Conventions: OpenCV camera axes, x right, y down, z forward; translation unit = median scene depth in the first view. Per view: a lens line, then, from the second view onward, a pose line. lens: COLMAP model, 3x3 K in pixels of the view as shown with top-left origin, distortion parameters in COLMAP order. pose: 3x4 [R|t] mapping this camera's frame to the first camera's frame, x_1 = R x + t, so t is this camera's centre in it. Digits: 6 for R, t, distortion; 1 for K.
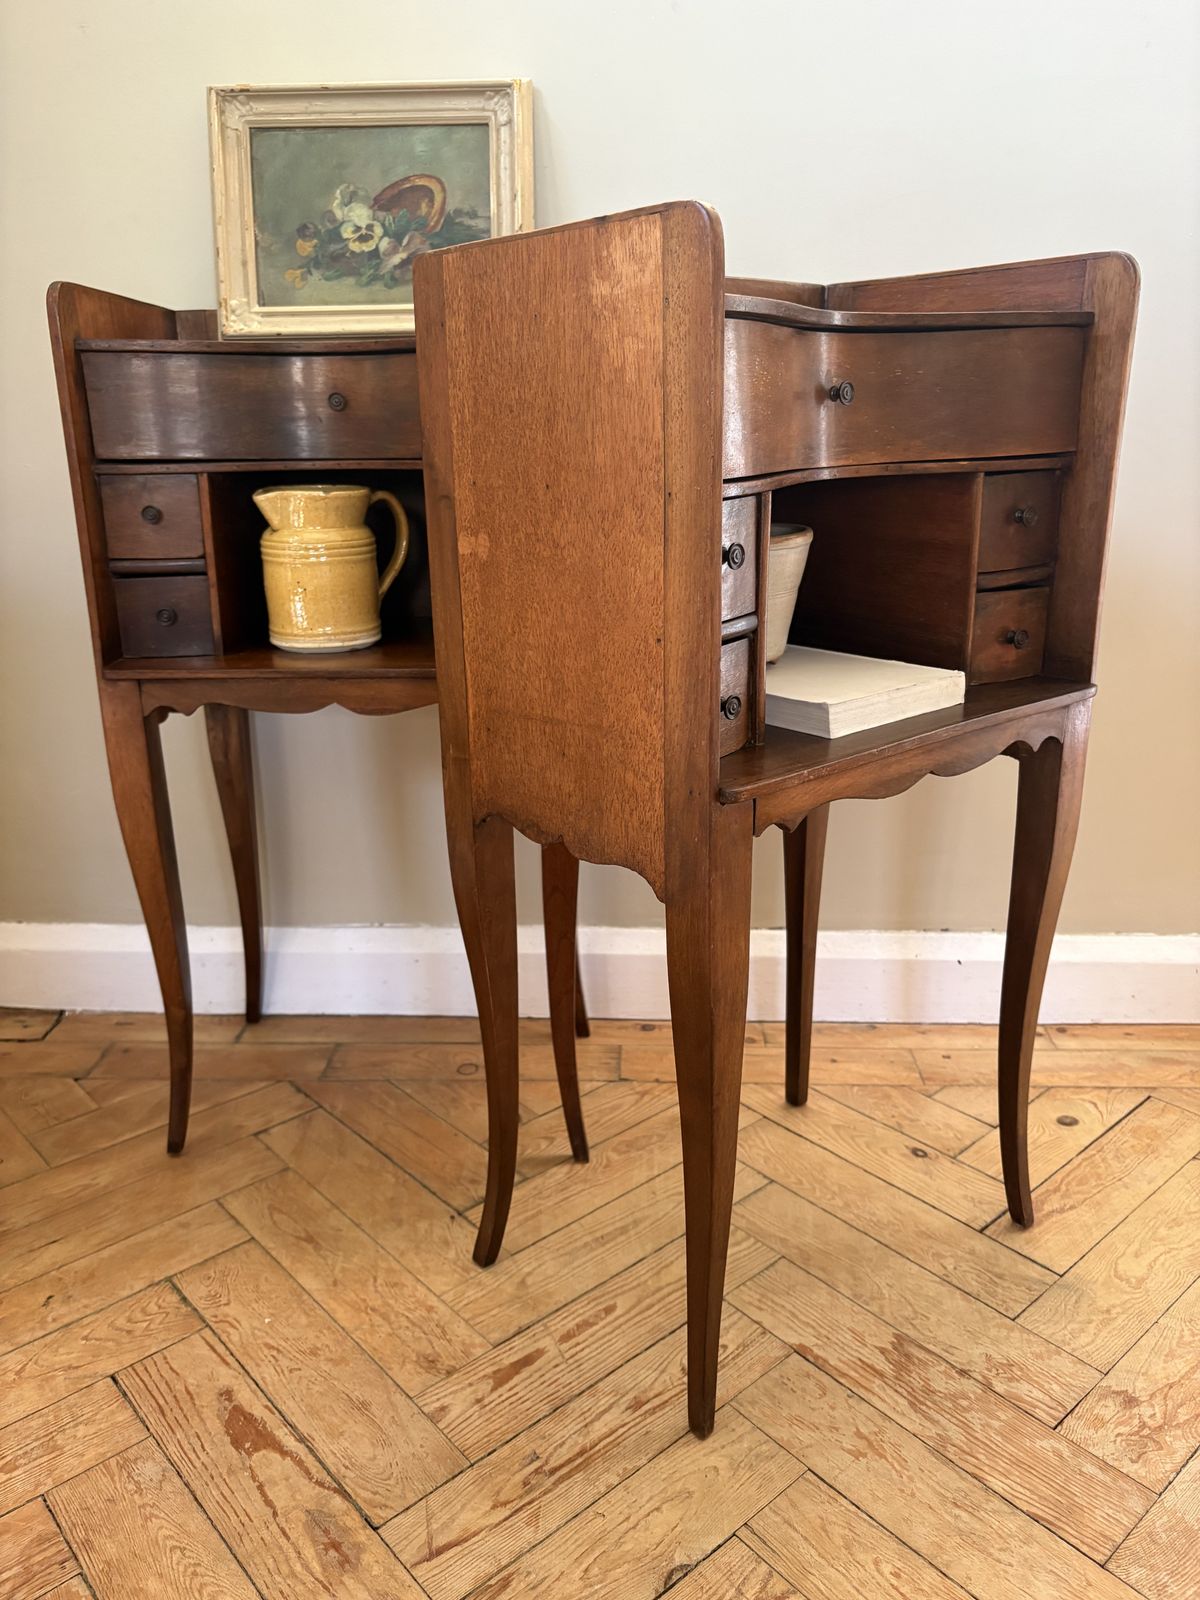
lens RADIAL K [[1226.3, 0, 598.8], [0, 1226.3, 799.2], [0, 0, 1]] dist [0.003471, 0.017379]
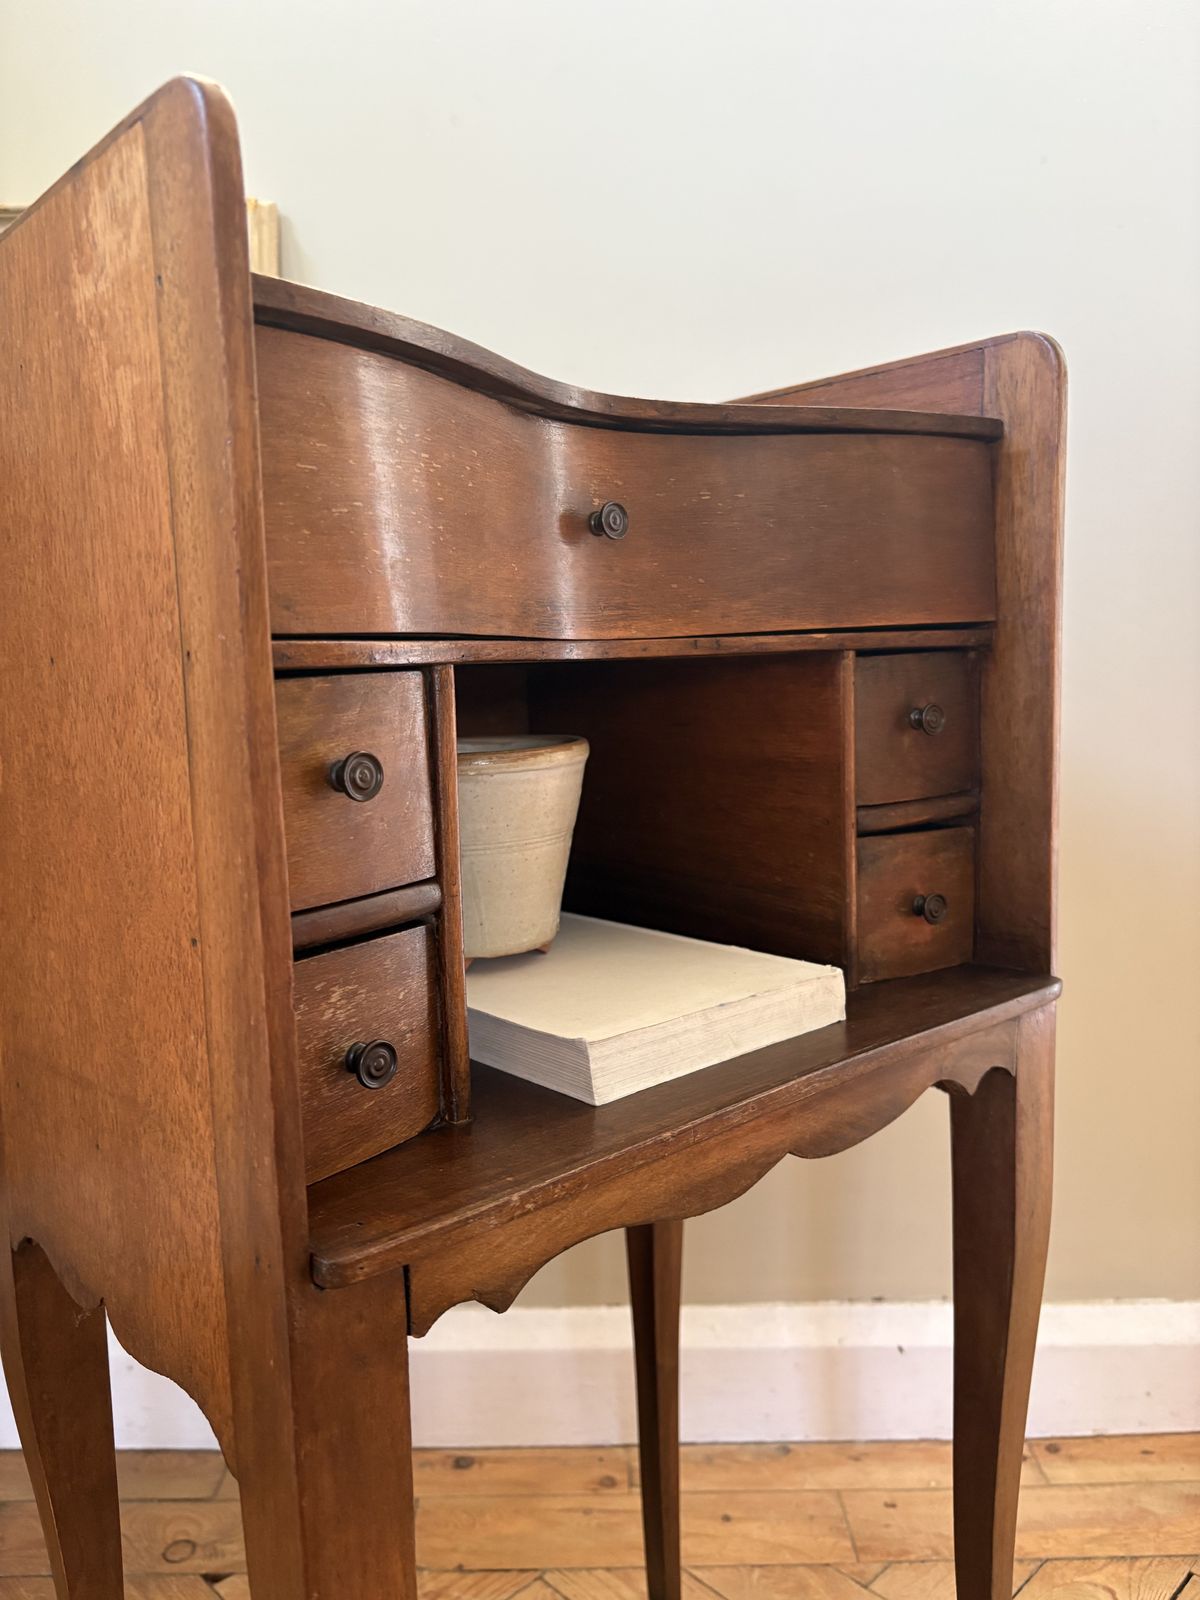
lens RADIAL K [[1228.2, 0, 591.5], [0, 1228.2, 794.2], [0, 0, 1]] dist [0.033182, -0.052175]
pose [[0.999382, -0.013895, 0.032292, 0.133258], [0.020066, 0.979704, -0.199445, -0.058807], [-0.028866, 0.199970, 0.979377, 0.336360]]
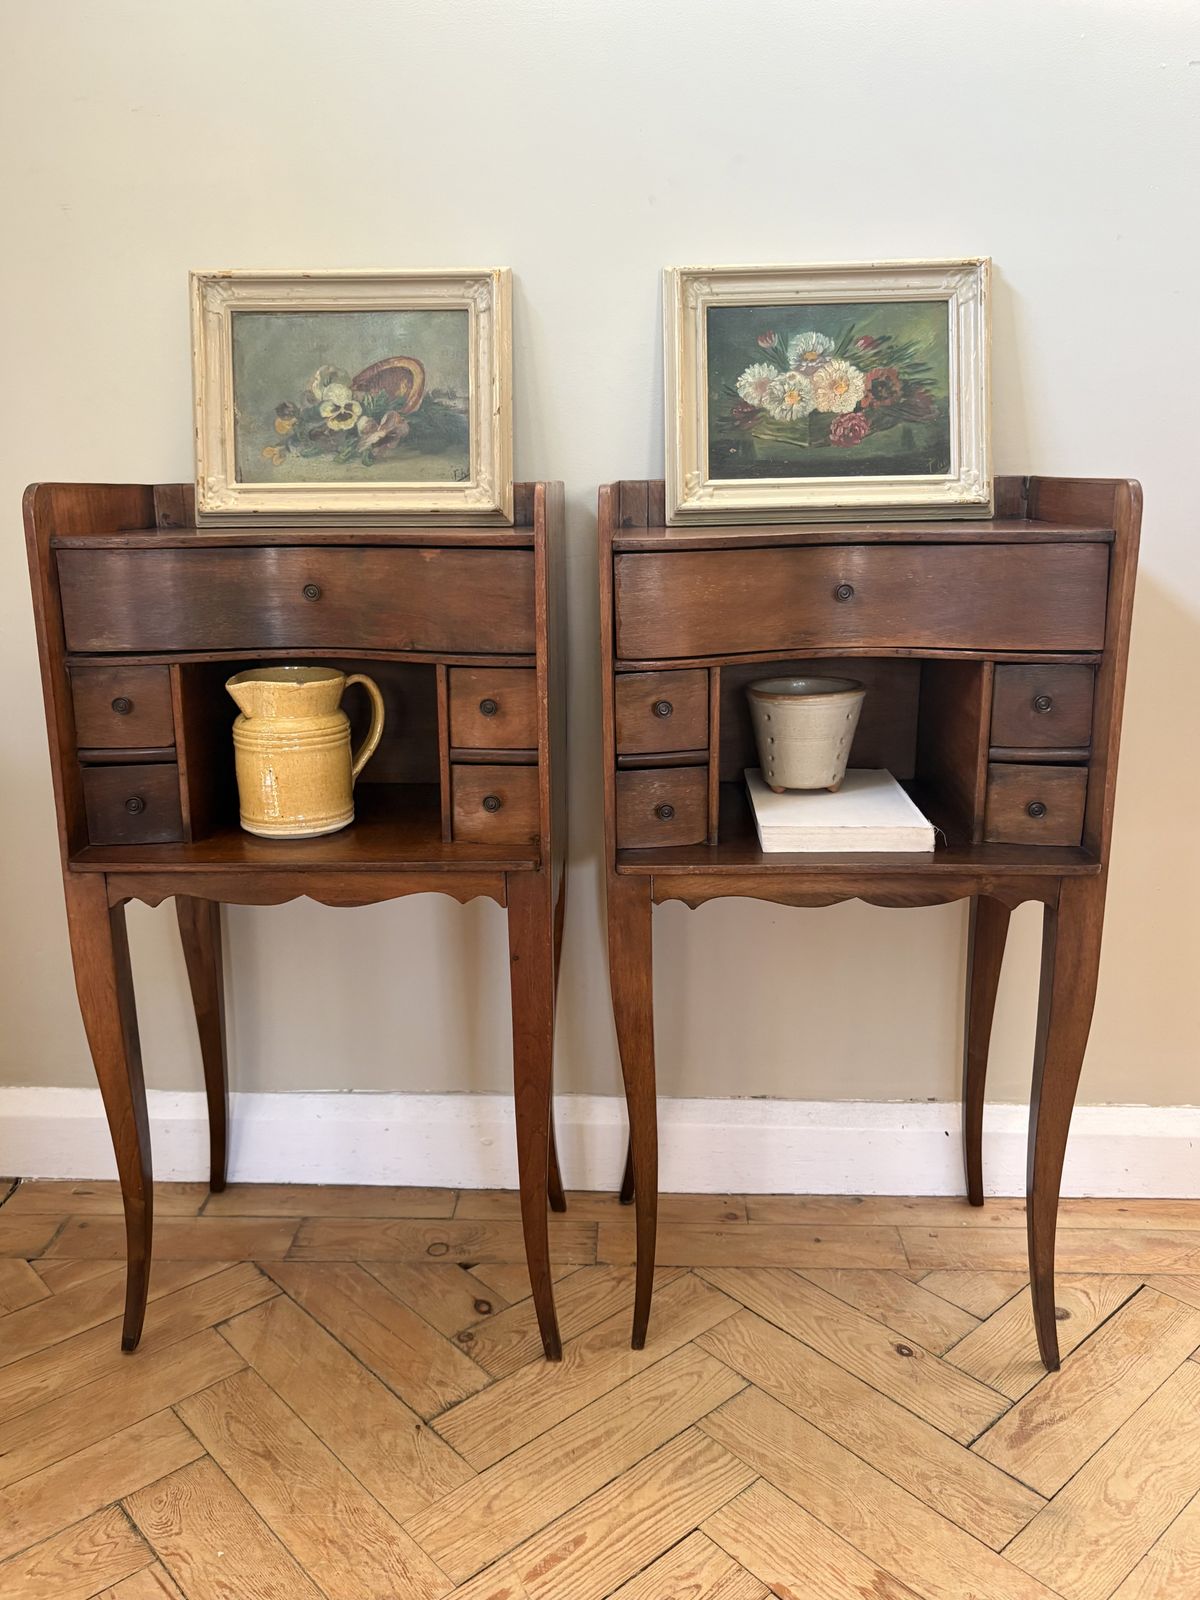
lens RADIAL K [[1271.7, 0, 599.4], [0, 1271.7, 798.3], [0, 0, 1]] dist [-0.003096, 0.042228]
pose [[0.999963, 0.004644, 0.007221, 0.014286], [-0.004236, 0.998450, -0.055501, -0.103576], [-0.007467, 0.055468, 0.998433, -0.025152]]
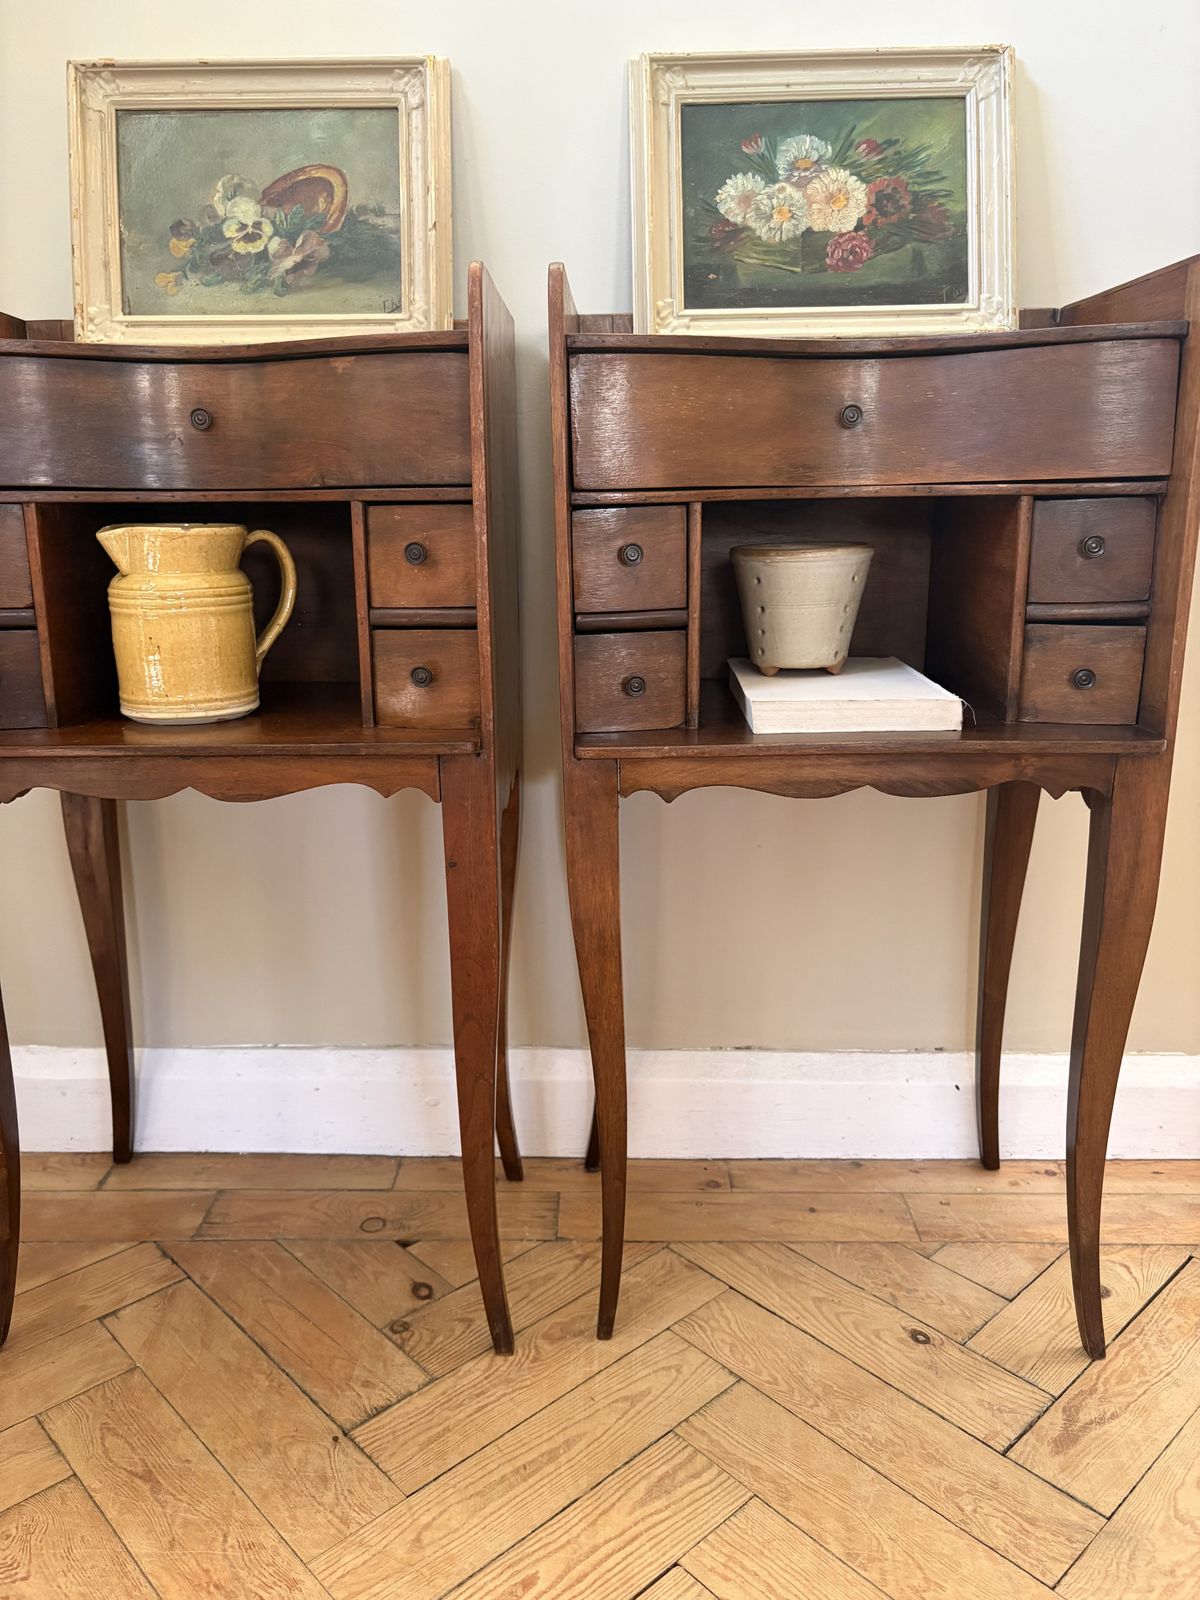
lens RADIAL K [[1221.4, 0, 597.0], [0, 1221.4, 798.7], [0, 0, 1]] dist [0.017663, -0.007211]
pose [[0.999668, 0.000385, 0.025776, 0.030030], [0.001113, 0.998312, -0.058070, -0.025191], [-0.025754, 0.058080, 0.997980, 0.201486]]
